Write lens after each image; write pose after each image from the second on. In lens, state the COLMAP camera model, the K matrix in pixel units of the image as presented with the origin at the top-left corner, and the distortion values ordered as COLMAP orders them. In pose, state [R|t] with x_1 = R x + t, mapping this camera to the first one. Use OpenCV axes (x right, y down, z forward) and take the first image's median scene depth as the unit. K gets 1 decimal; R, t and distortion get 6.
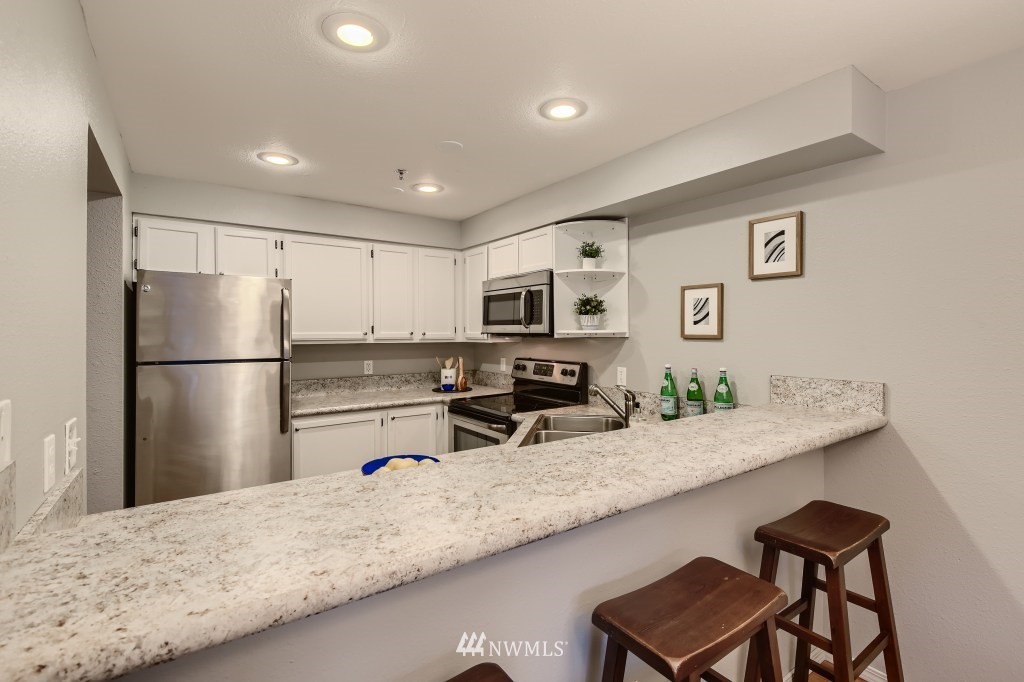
lens RADIAL K [[462.1, 0, 515.6], [0, 462.1, 335.3], [0, 0, 1]] dist [0.000327, -0.000719]
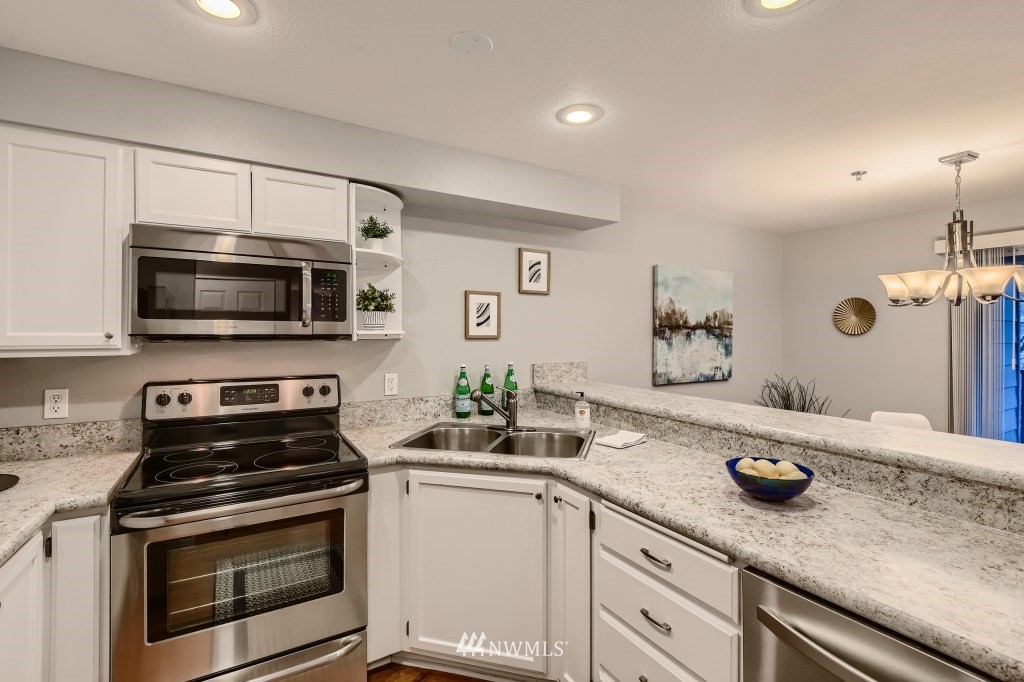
lens RADIAL K [[462.1, 0, 515.6], [0, 462.1, 335.3], [0, 0, 1]] dist [0.000327, -0.000719]
pose [[0.078951, -0.001833, 0.996877, -0.718275], [0.008769, 0.999961, 0.001144, -0.001743], [-0.996840, 0.008652, 0.078964, 0.821890]]
